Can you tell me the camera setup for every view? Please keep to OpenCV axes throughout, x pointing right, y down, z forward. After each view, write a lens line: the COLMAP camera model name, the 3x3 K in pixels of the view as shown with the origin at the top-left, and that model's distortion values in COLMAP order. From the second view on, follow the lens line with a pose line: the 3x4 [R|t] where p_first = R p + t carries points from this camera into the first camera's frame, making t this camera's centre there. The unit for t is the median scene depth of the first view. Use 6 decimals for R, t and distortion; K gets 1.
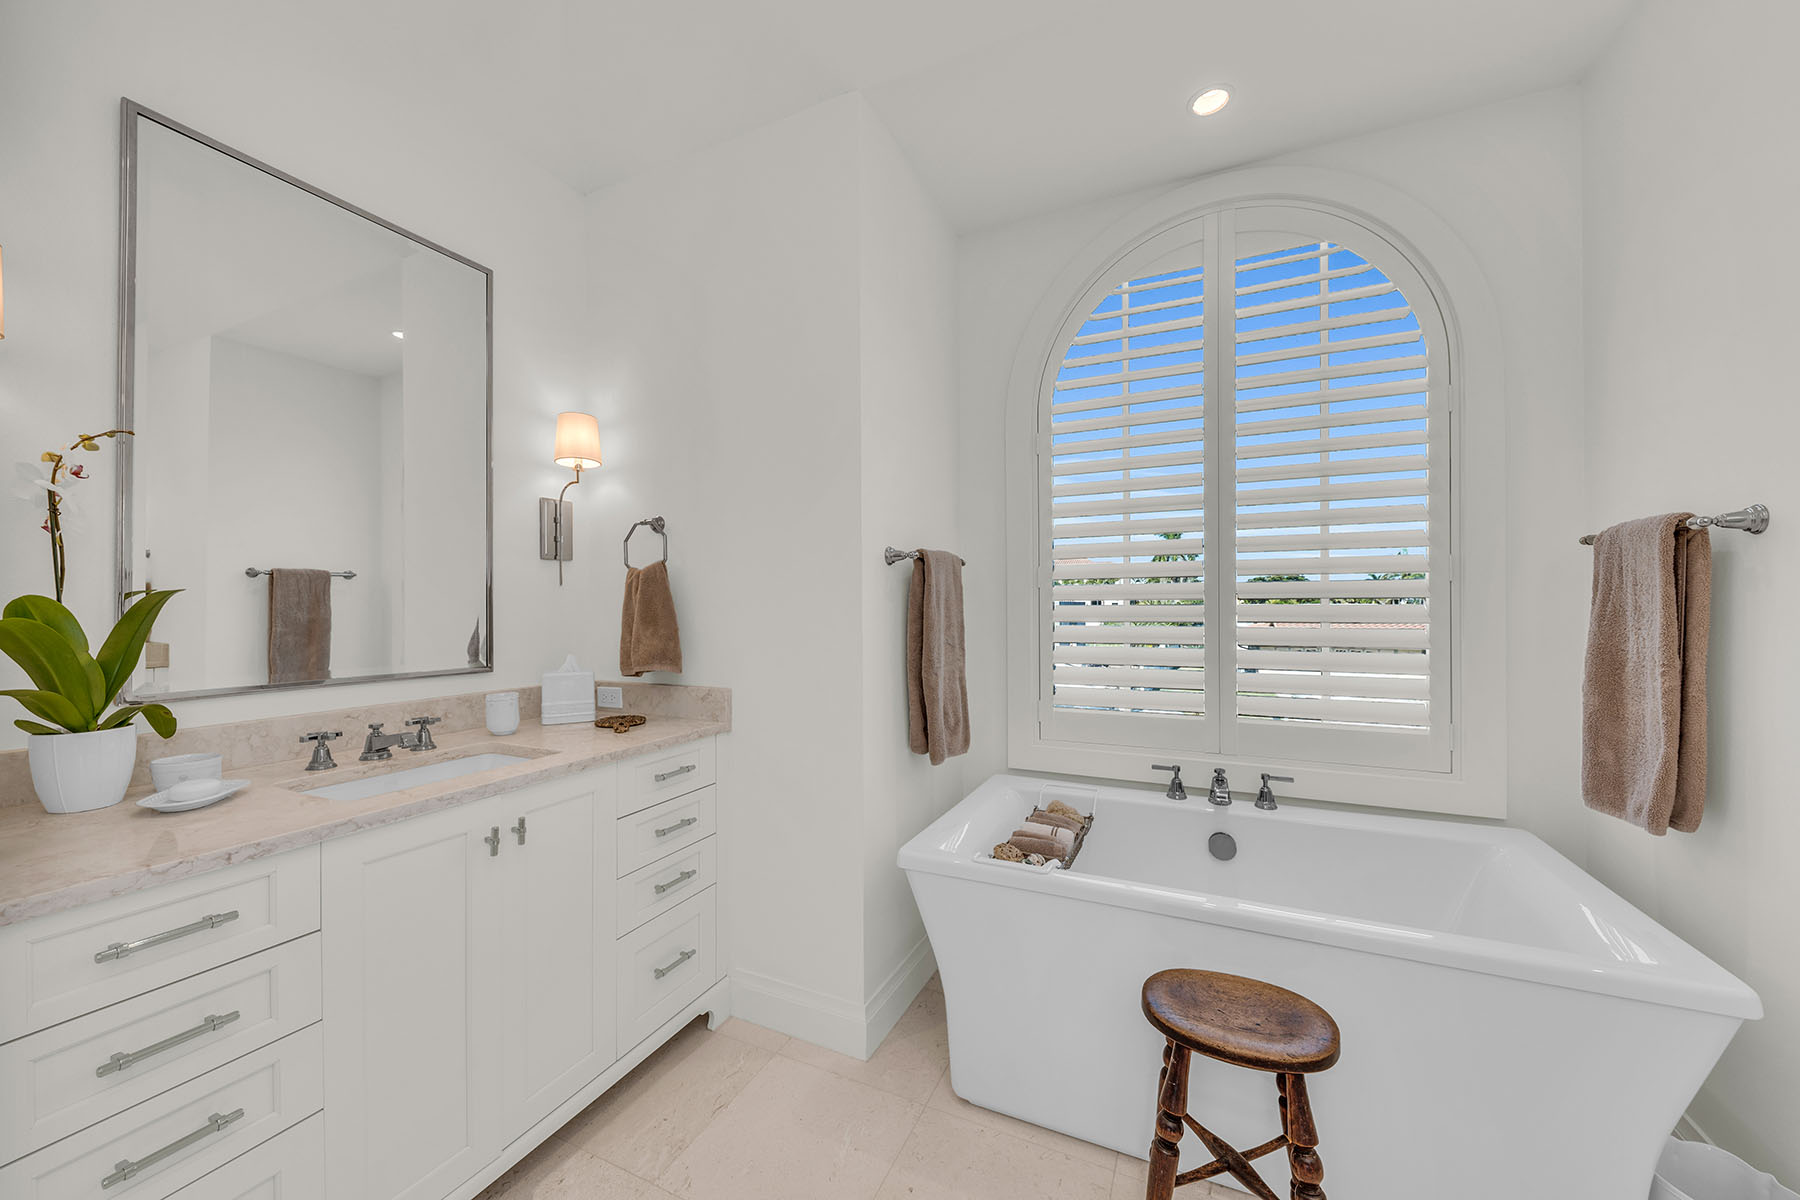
lens RADIAL K [[627.7, 0, 913.9], [0, 627.7, 601.4], [0, 0, 1]] dist [0.008393, -0.005964]
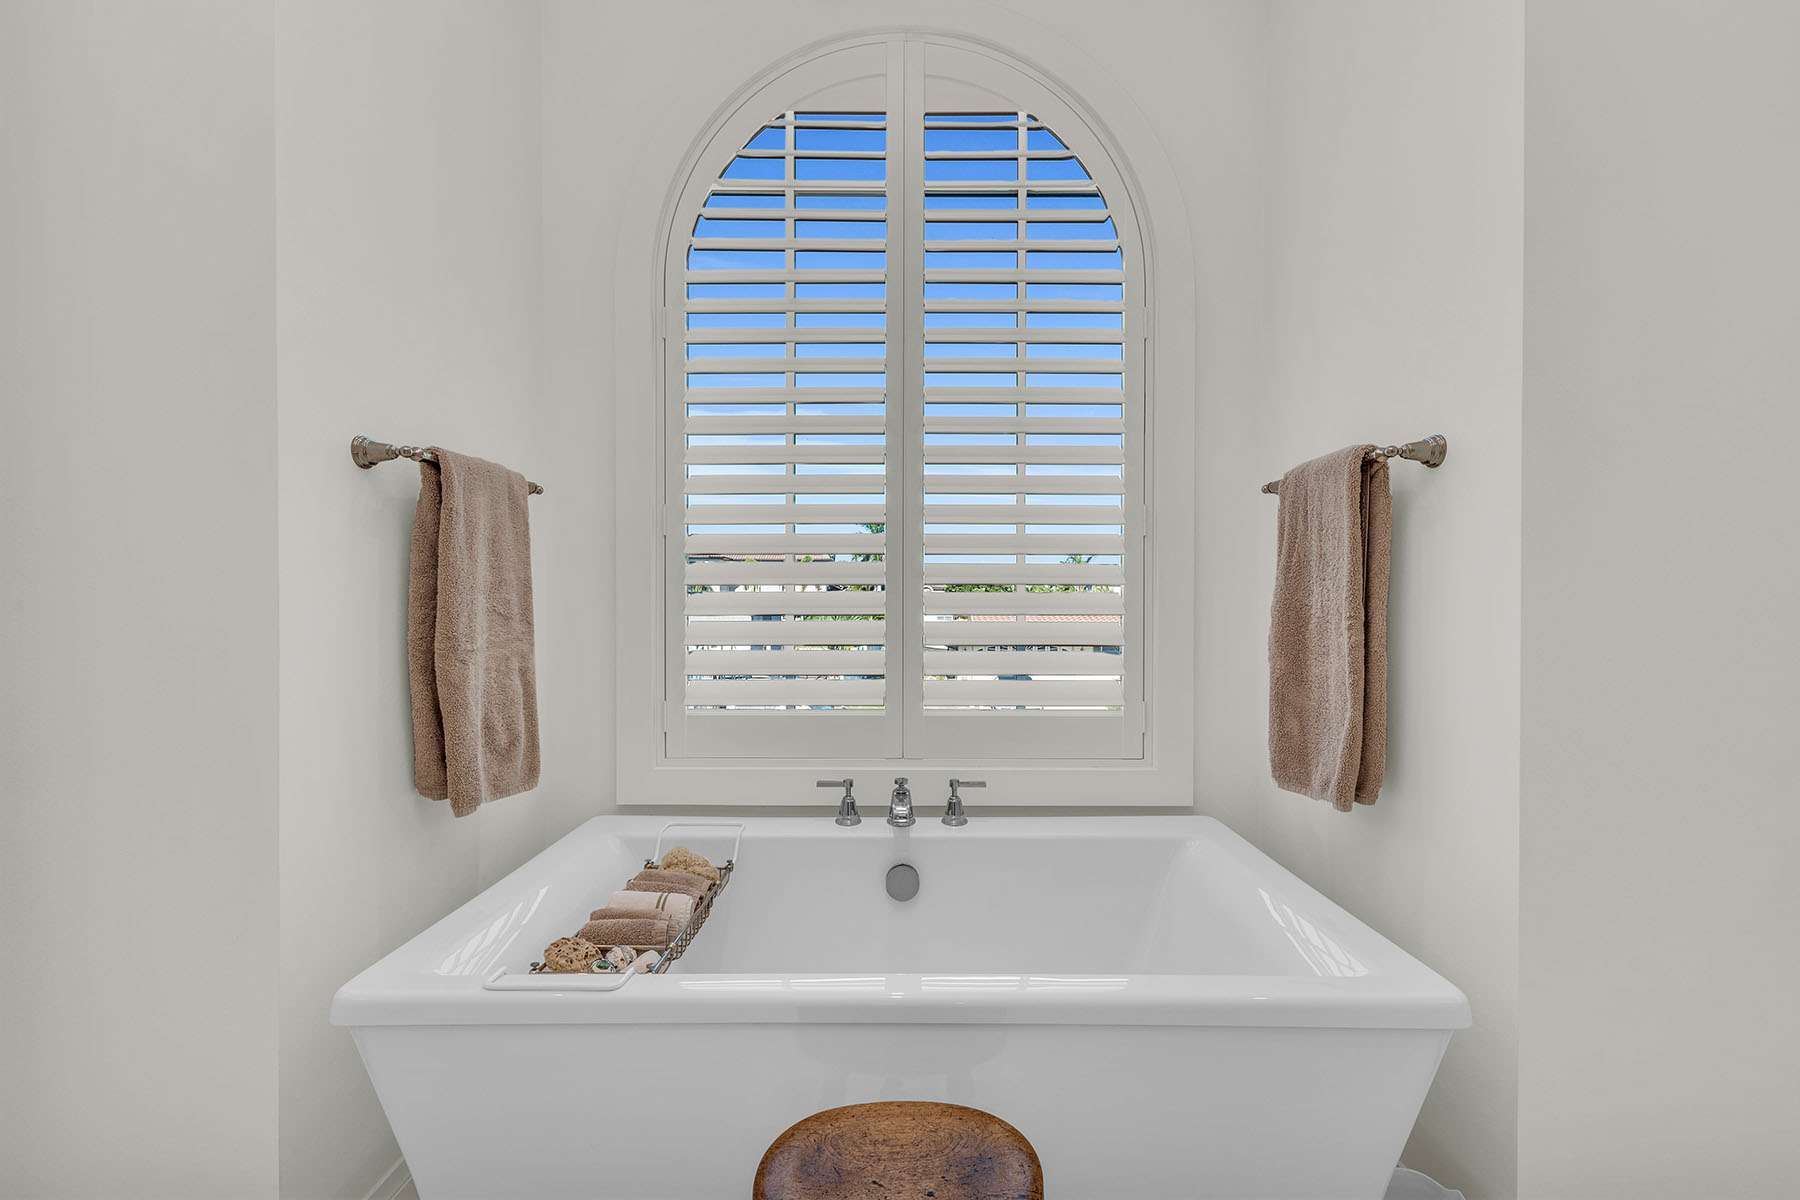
lens RADIAL K [[669.7, 0, 901.7], [0, 669.7, 605.8], [0, 0, 1]] dist [0.010623, -0.006545]
pose [[0.915687, 0.011747, 0.401719, 0.170689], [-0.008529, 0.999916, -0.009799, 0.071408], [-0.401801, 0.005547, 0.915710, 0.277521]]
